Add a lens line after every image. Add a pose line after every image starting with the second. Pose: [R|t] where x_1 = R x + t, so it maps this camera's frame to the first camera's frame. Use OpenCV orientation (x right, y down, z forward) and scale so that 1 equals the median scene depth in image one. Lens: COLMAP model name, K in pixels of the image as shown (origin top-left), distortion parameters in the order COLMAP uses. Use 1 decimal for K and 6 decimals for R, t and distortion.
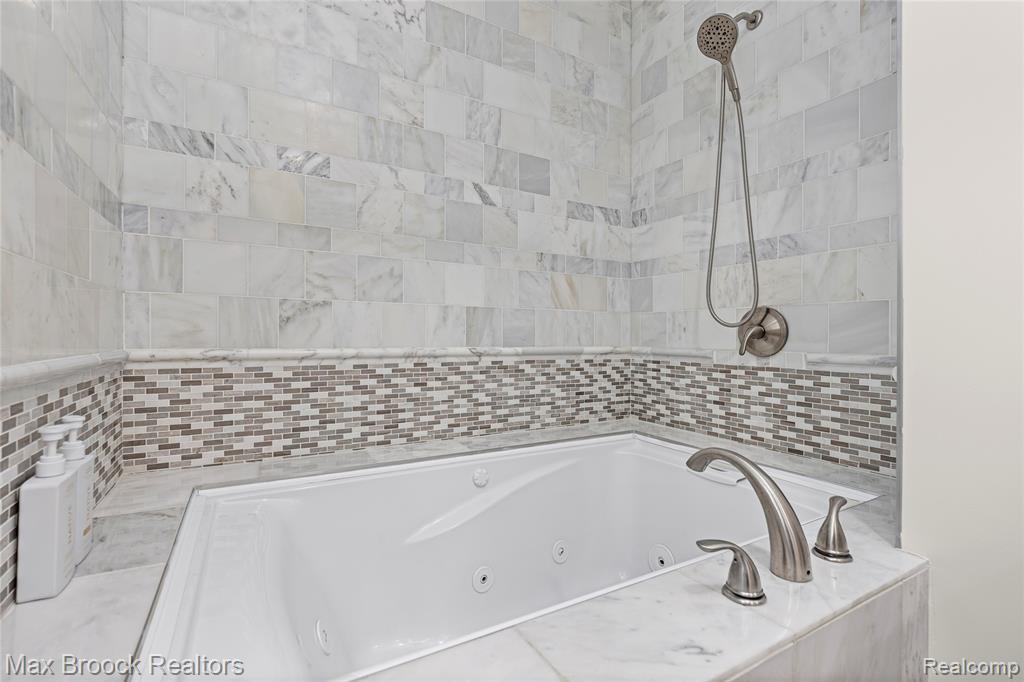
lens RADIAL K [[466.7, 0, 512.1], [0, 466.7, 339.5], [0, 0, 1]] dist [-0.018307, -0.000635]
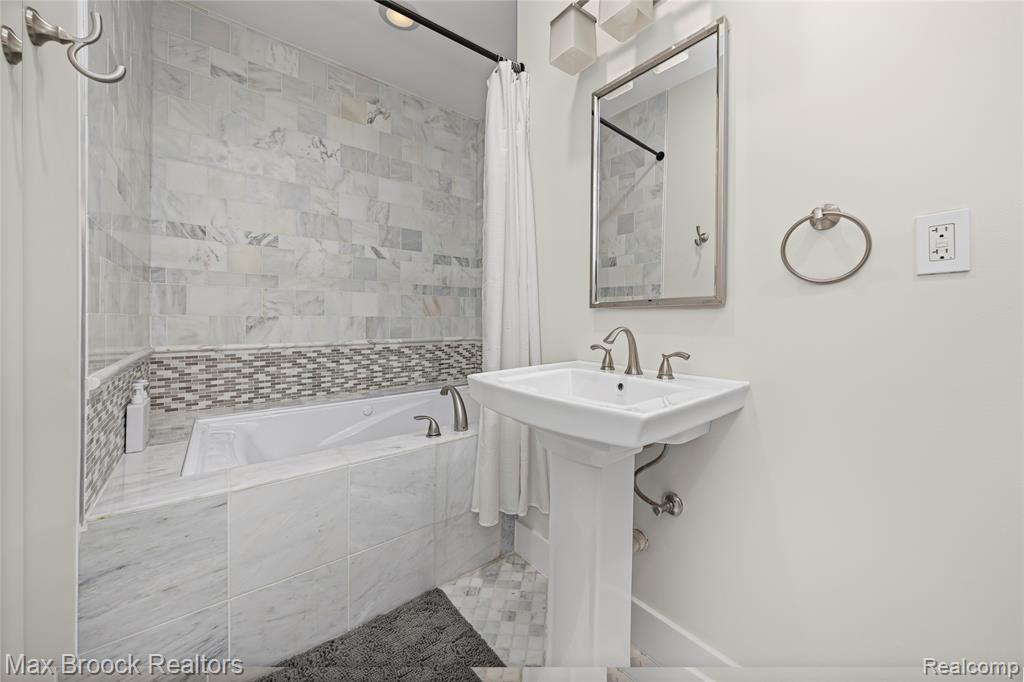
lens RADIAL K [[376.0, 0, 553.6], [0, 376.0, 316.9], [0, 0, 1]] dist [-0.027596, -0.000798]
pose [[0.976159, -0.003294, 0.217033, 0.324979], [0.005793, 0.999924, -0.010879, -0.056862], [-0.216981, 0.011877, 0.976104, -0.602174]]
